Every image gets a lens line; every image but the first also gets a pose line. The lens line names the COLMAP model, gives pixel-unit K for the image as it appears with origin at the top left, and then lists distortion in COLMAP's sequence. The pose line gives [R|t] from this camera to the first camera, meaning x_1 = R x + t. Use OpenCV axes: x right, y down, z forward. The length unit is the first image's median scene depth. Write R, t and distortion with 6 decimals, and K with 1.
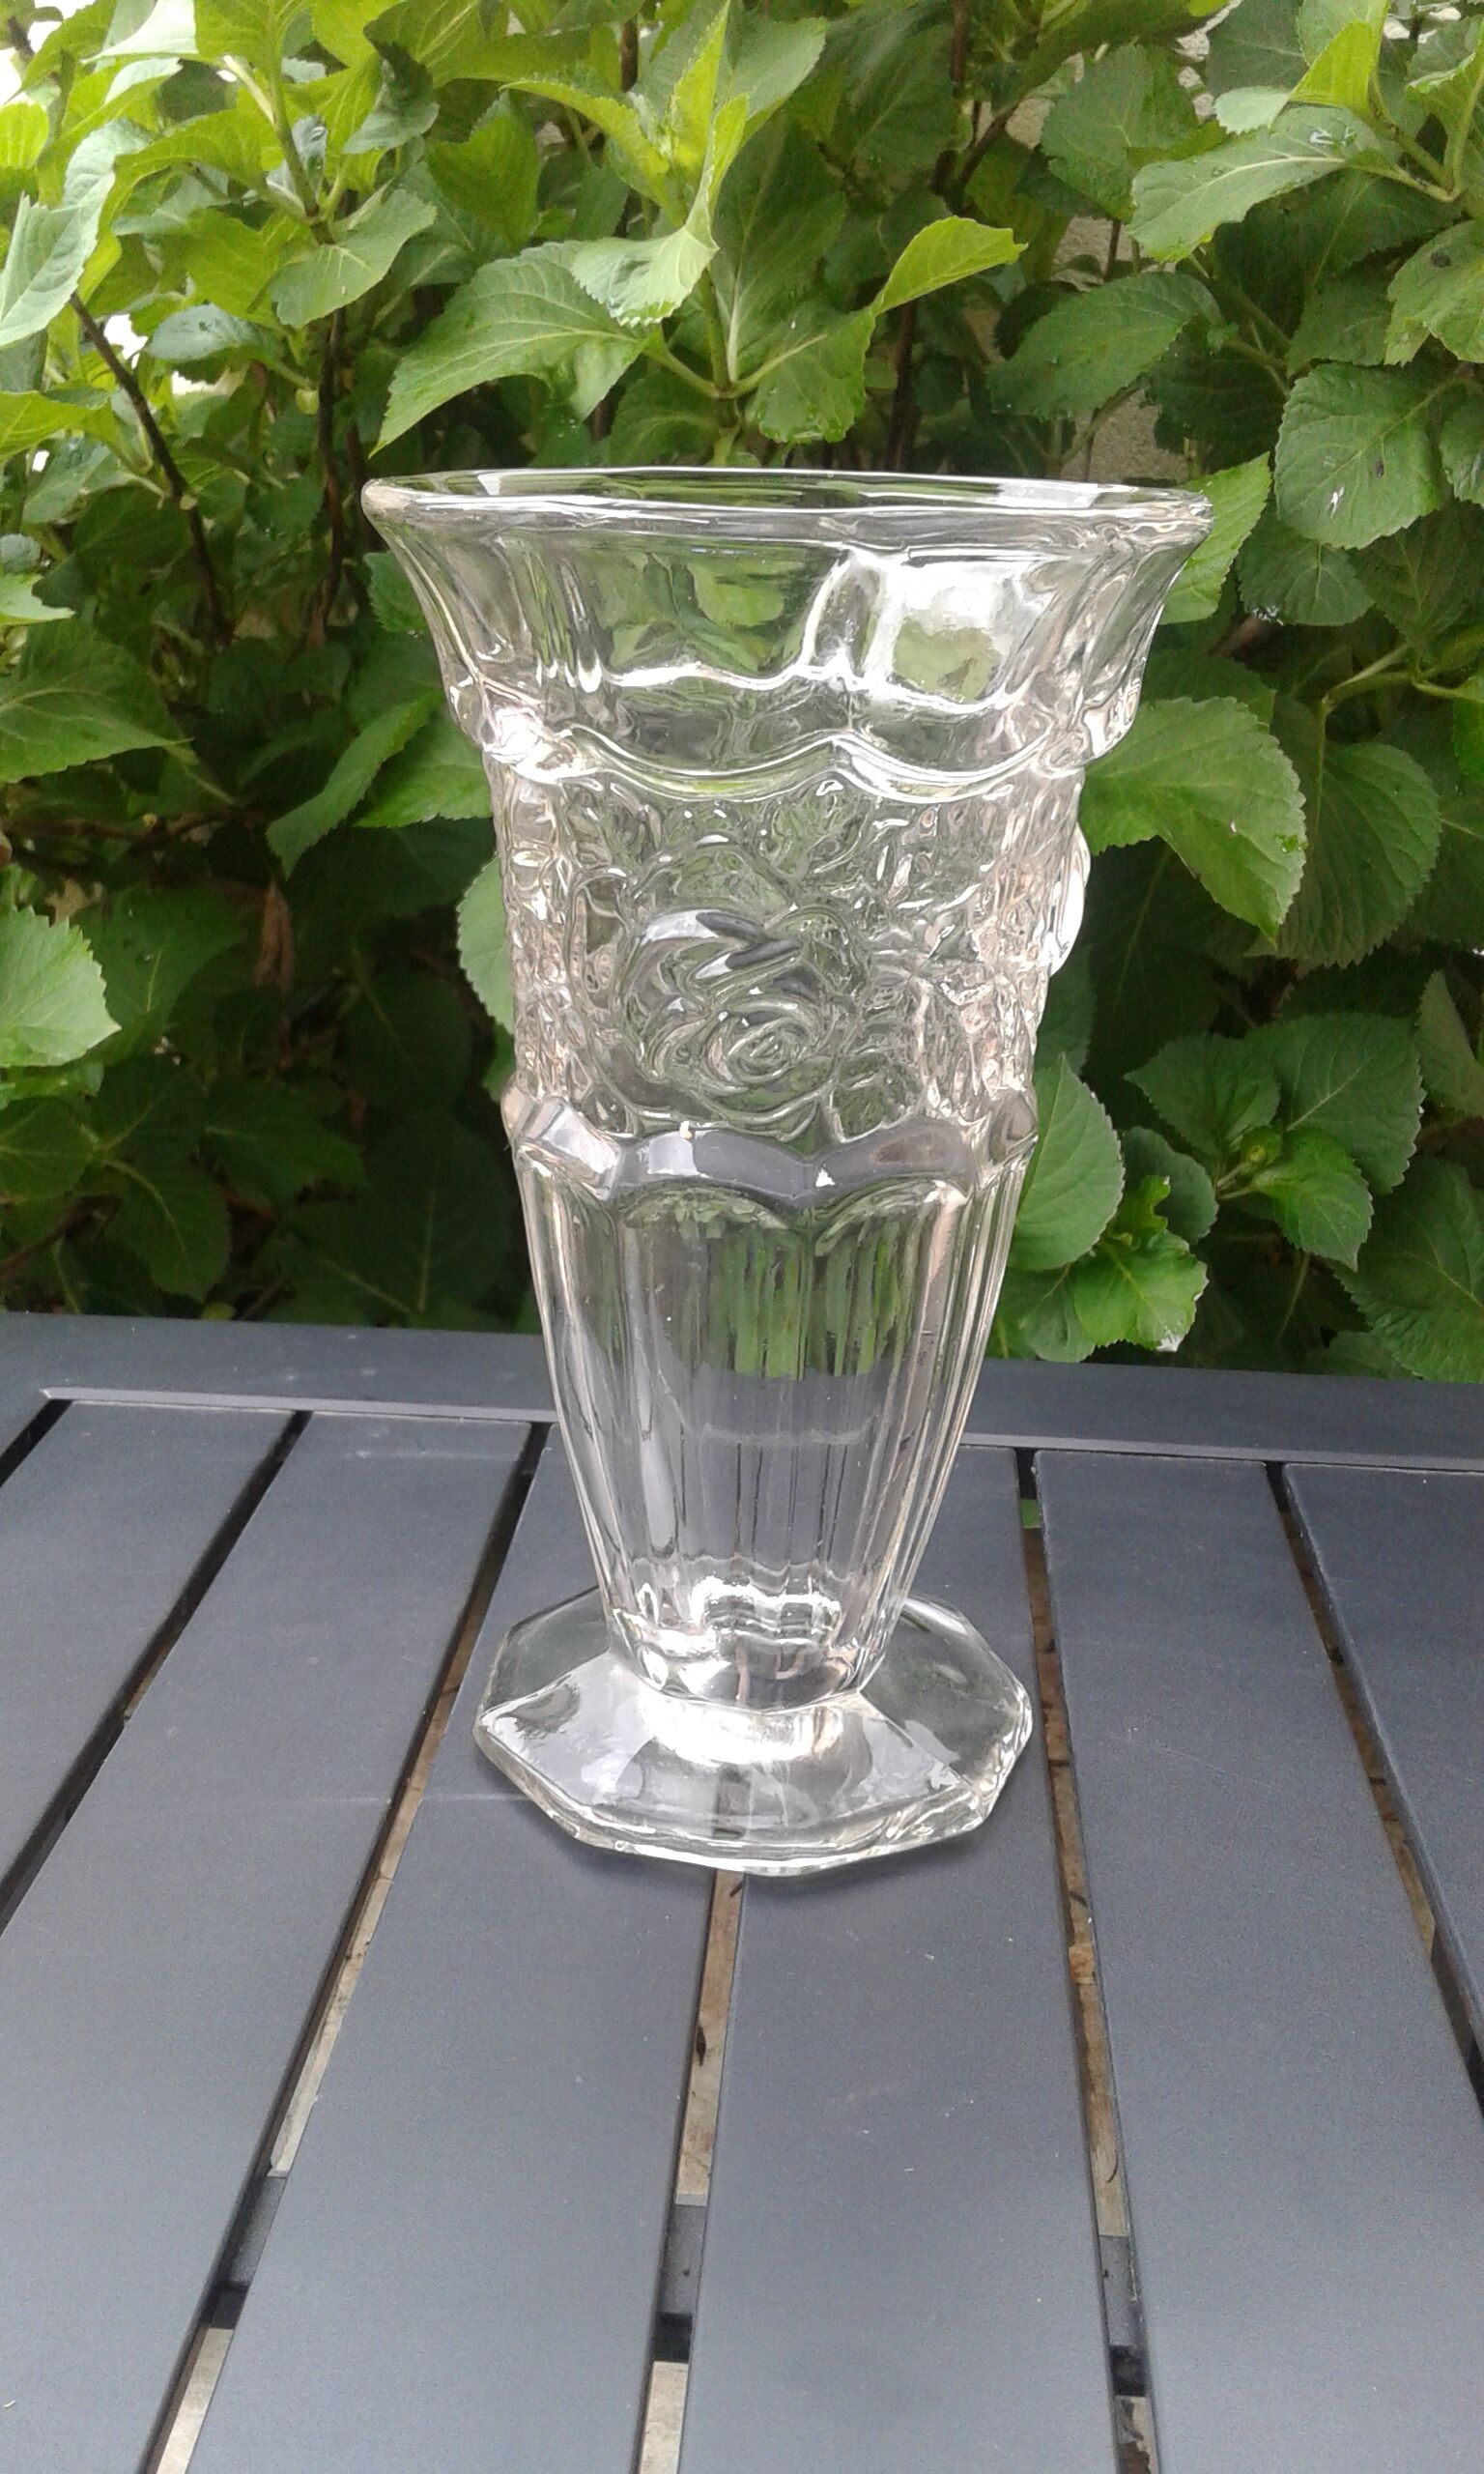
lens RADIAL K [[2124.2, 0, 757.0], [0, 2124.2, 1285.3], [0, 0, 1]] dist [0.068351, -0.004626]
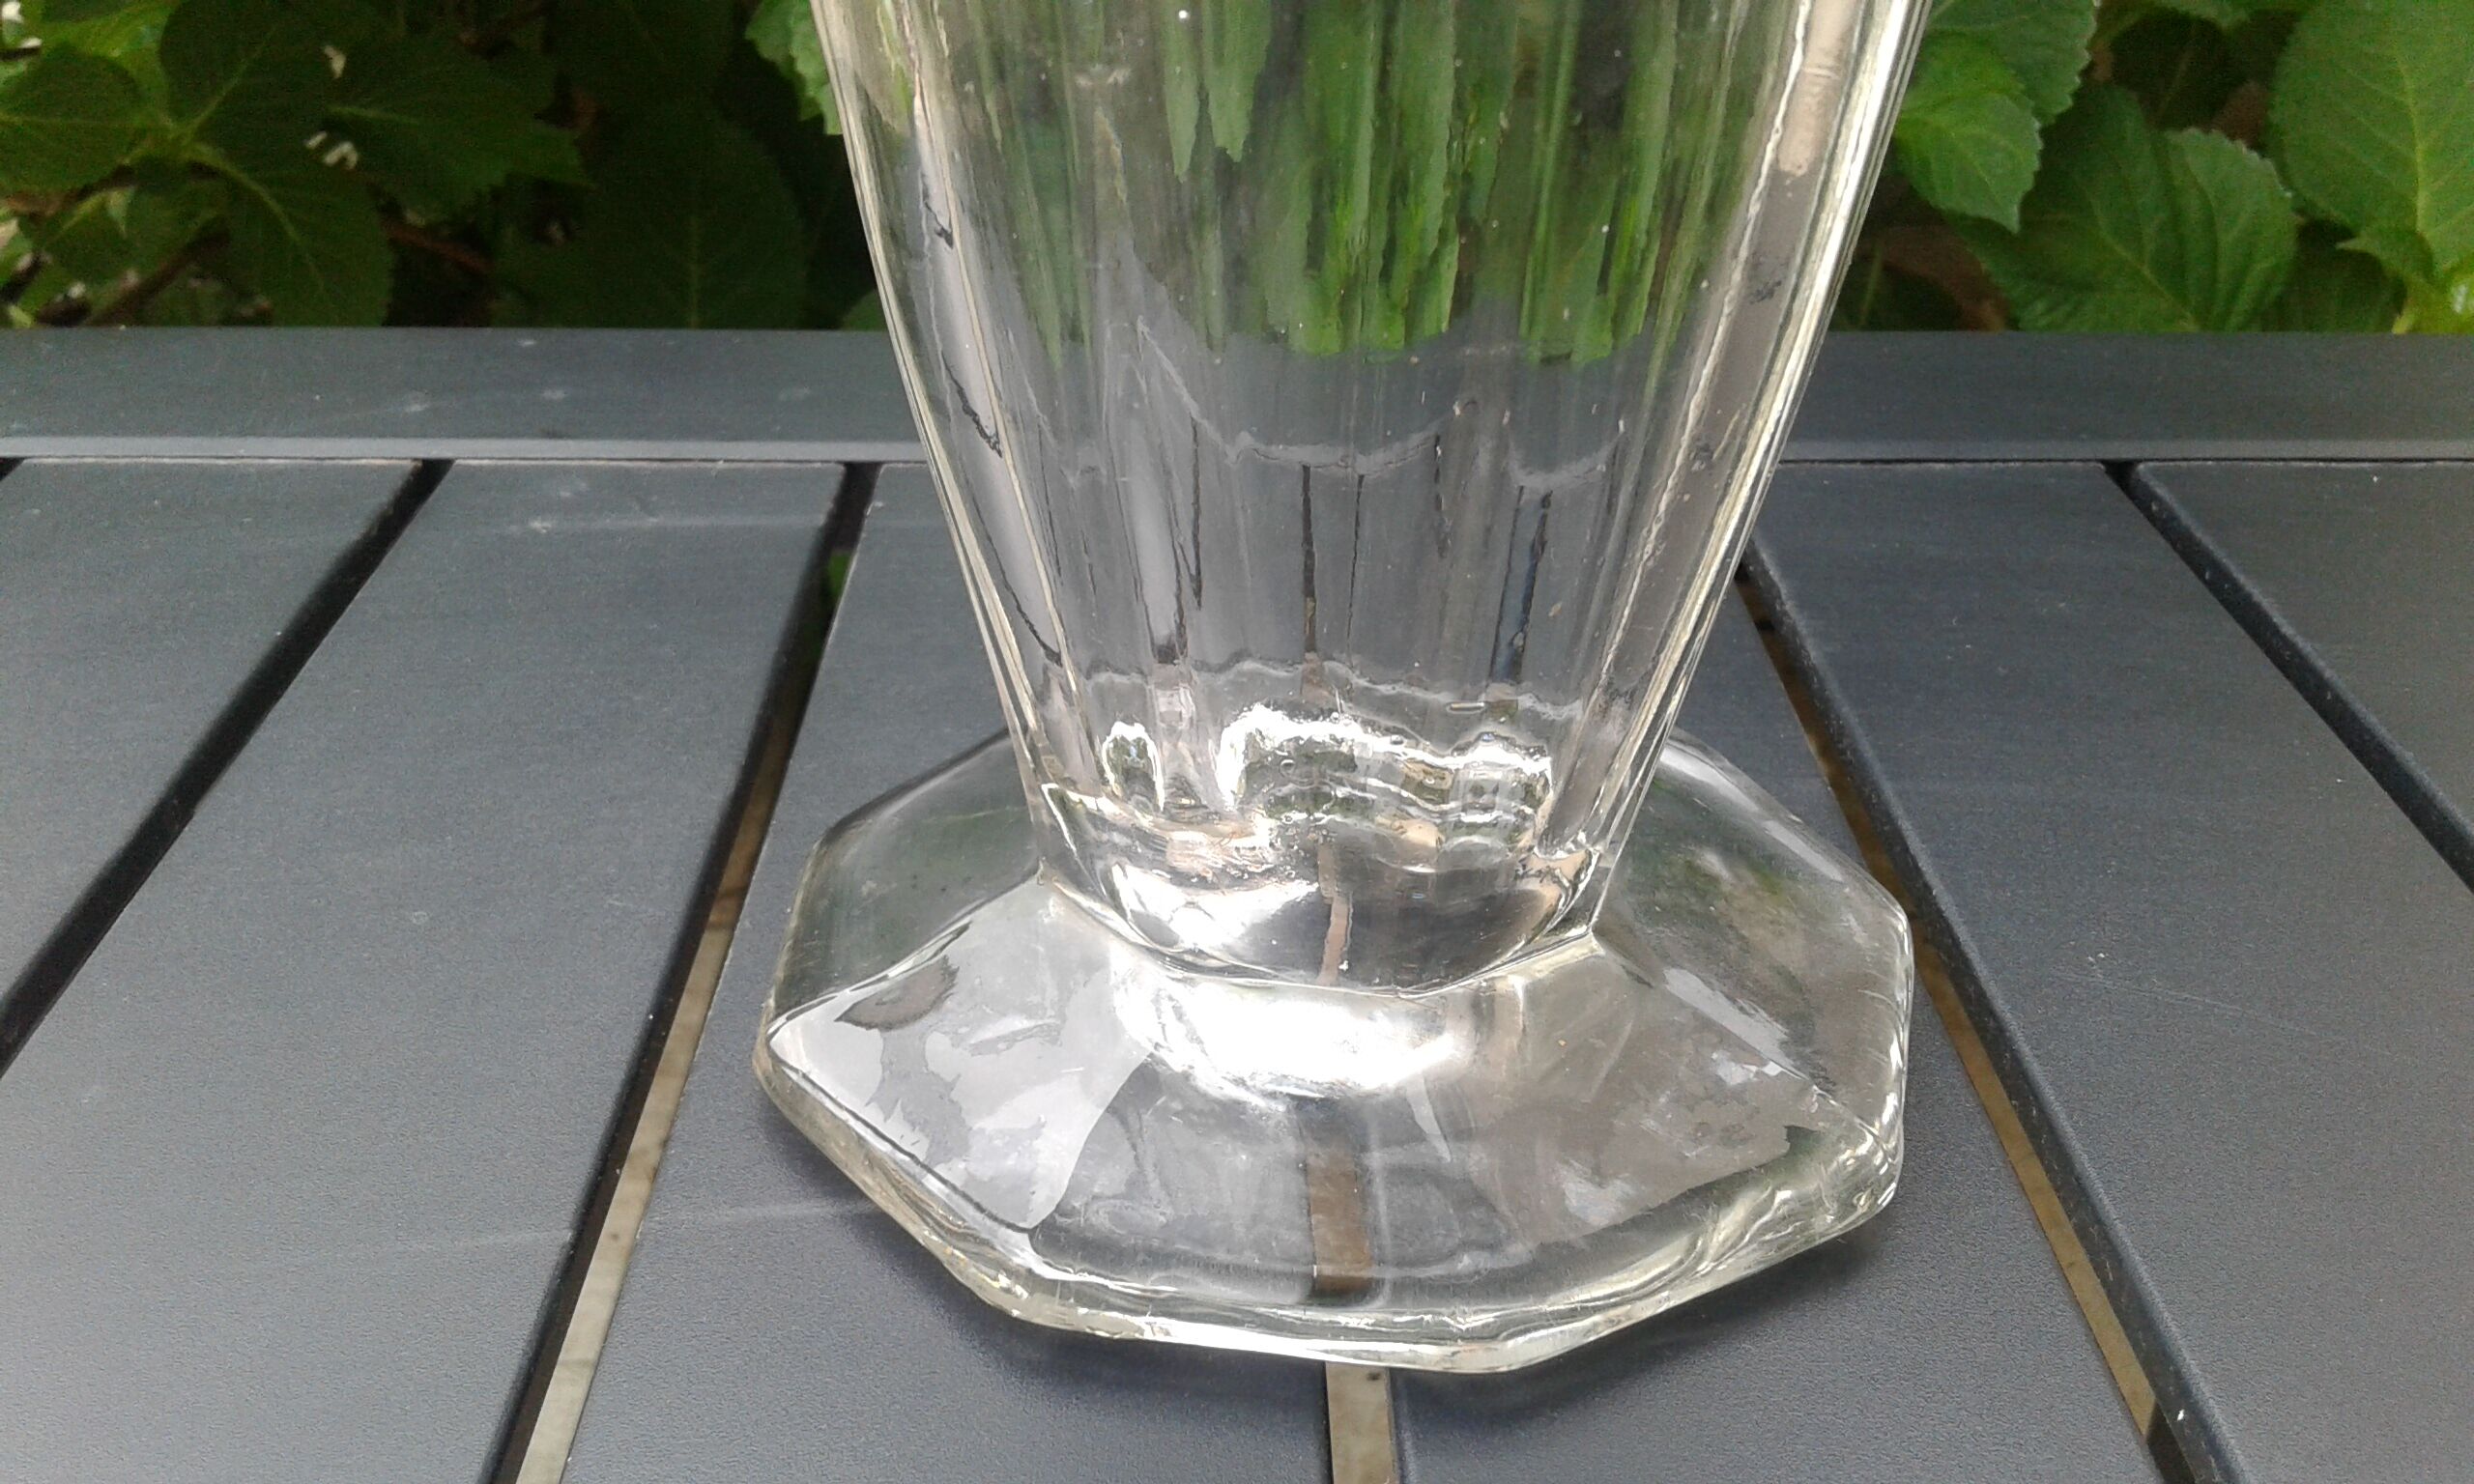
lens RADIAL K [[2215.0, 0, 1240.4], [0, 2215.0, 655.9], [0, 0, 1]] dist [0.071916, -0.159599]
pose [[0.996574, -0.051448, 0.064758, -0.040837], [0.043862, 0.992563, 0.113557, 0.052943], [-0.070119, -0.110328, 0.991419, 0.390963]]
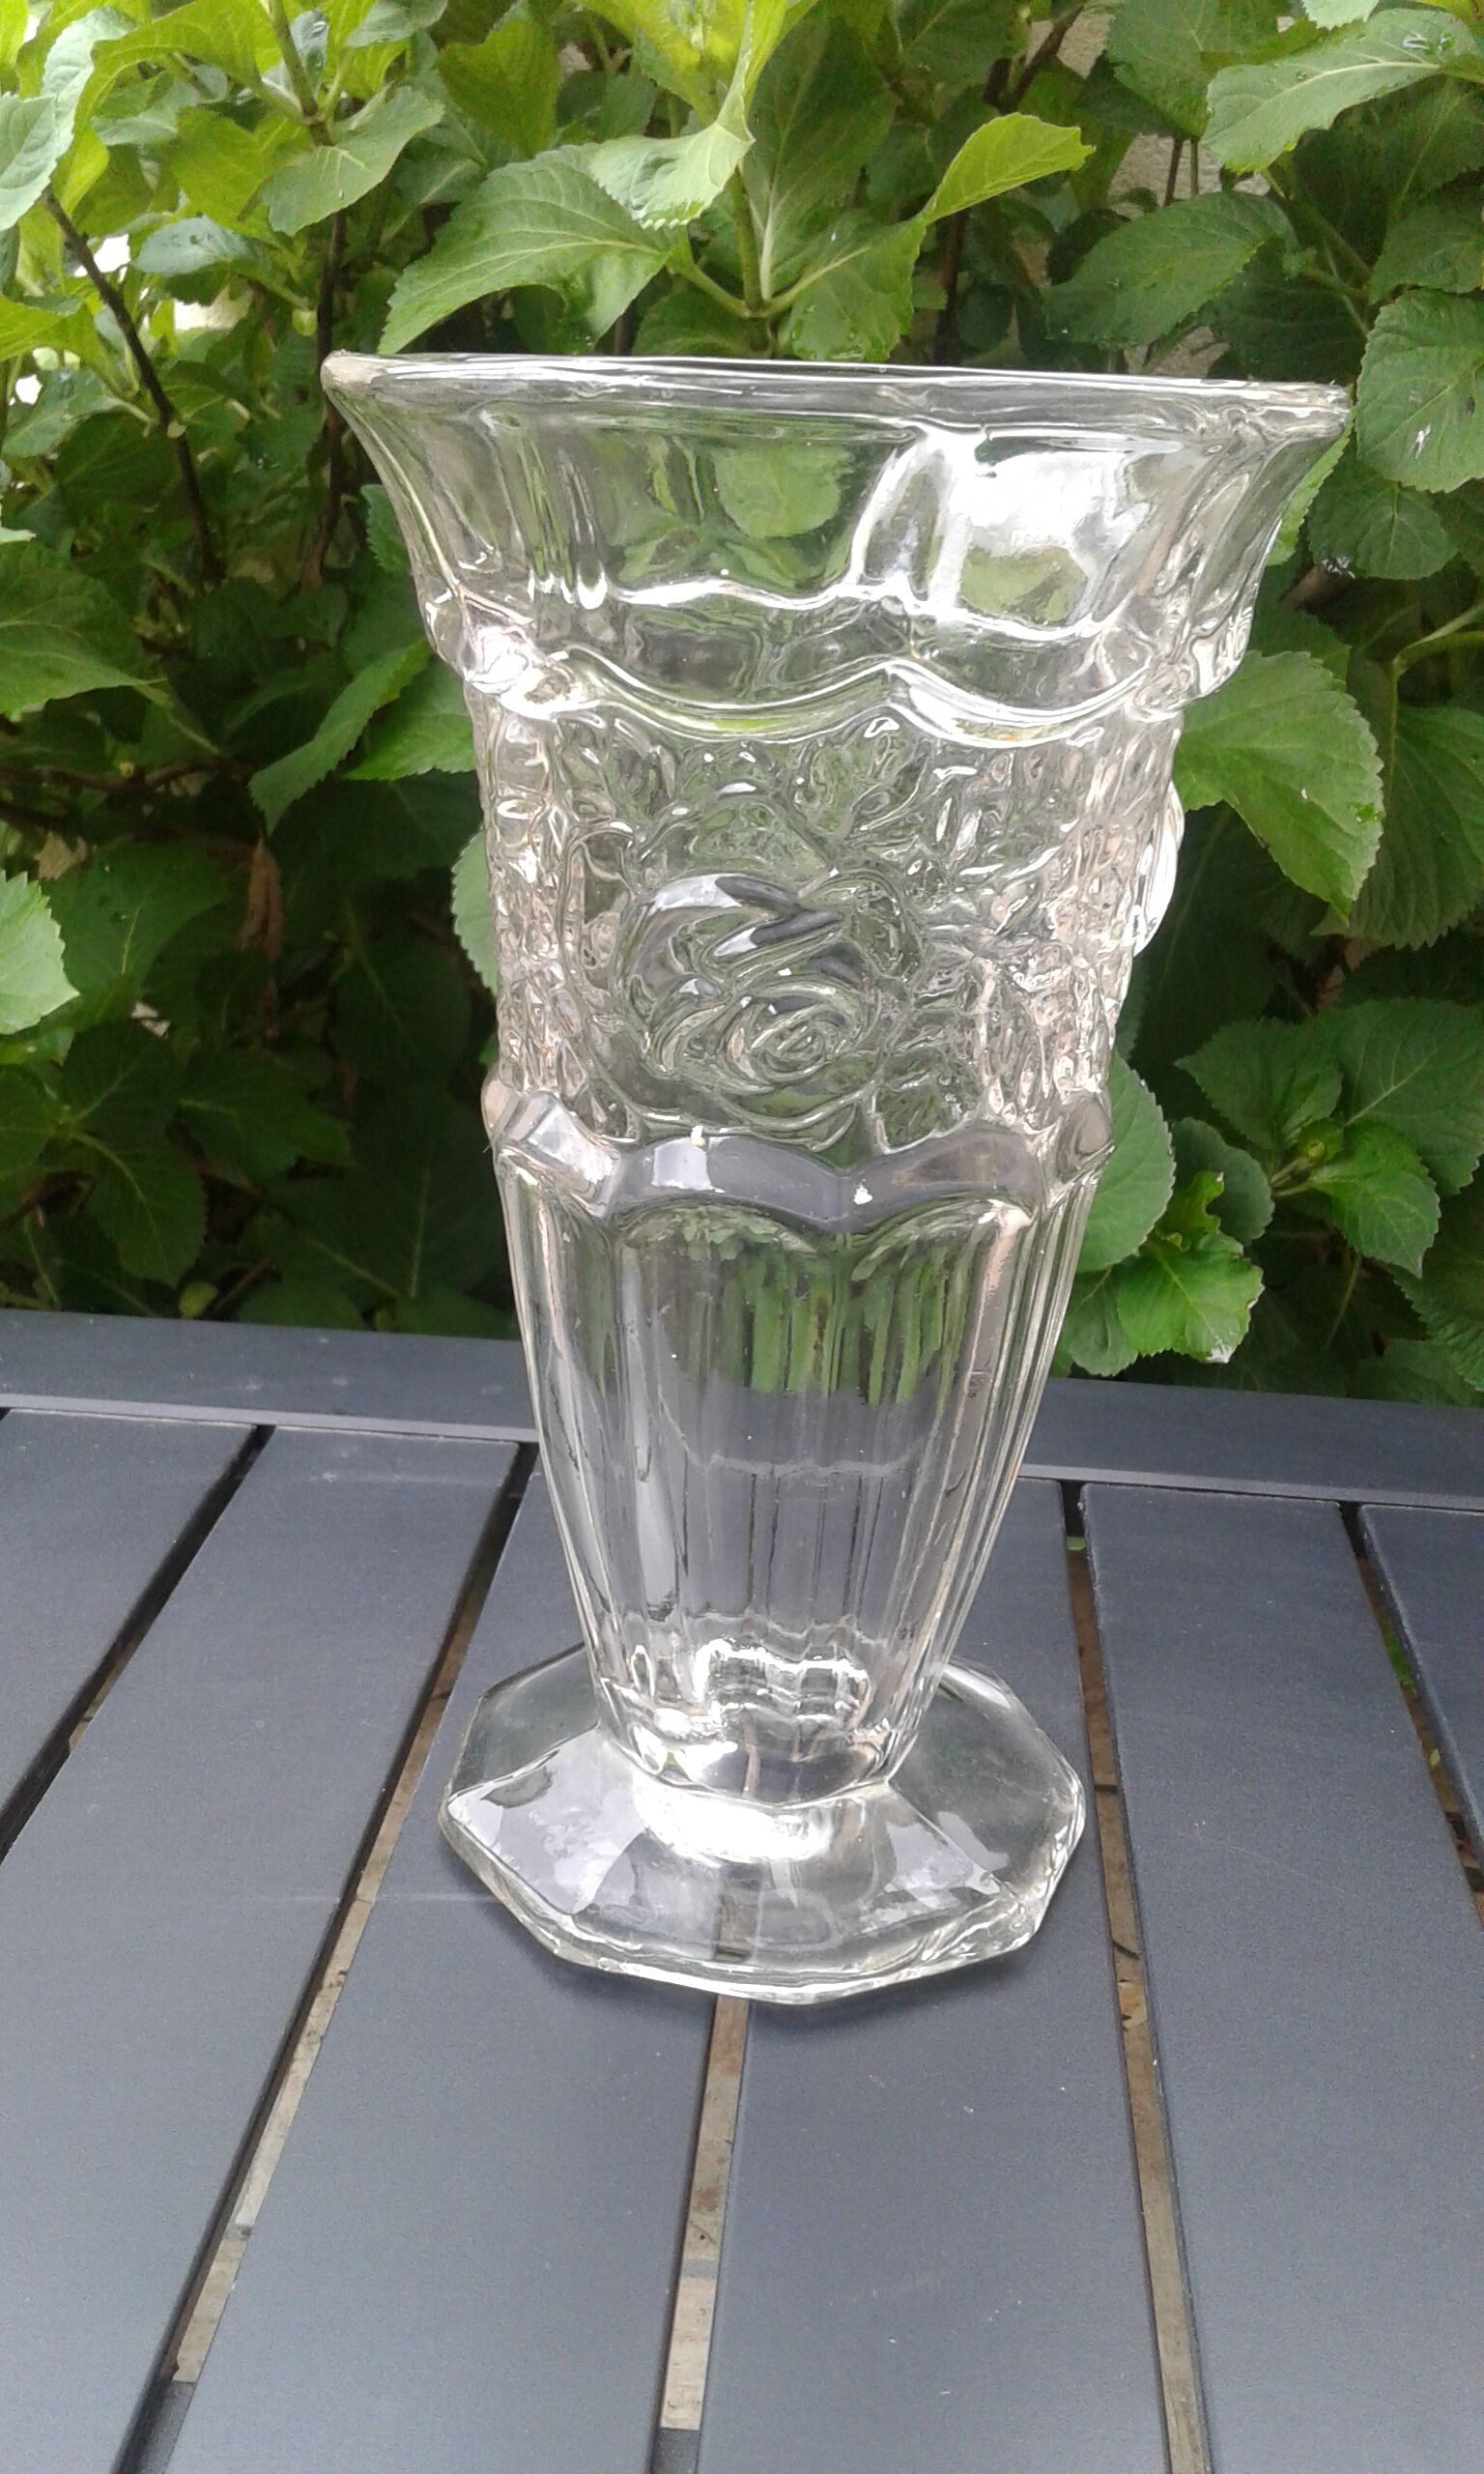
lens RADIAL K [[2163.1, 0, 742.0], [0, 2163.1, 1237.0], [0, 0, 1]] dist [0.051329, 0.006796]
pose [[0.999767, 0.018391, -0.011321, -0.003535], [-0.018497, 0.999785, -0.009379, -0.015253], [0.011146, 0.009587, 0.999892, 0.089514]]
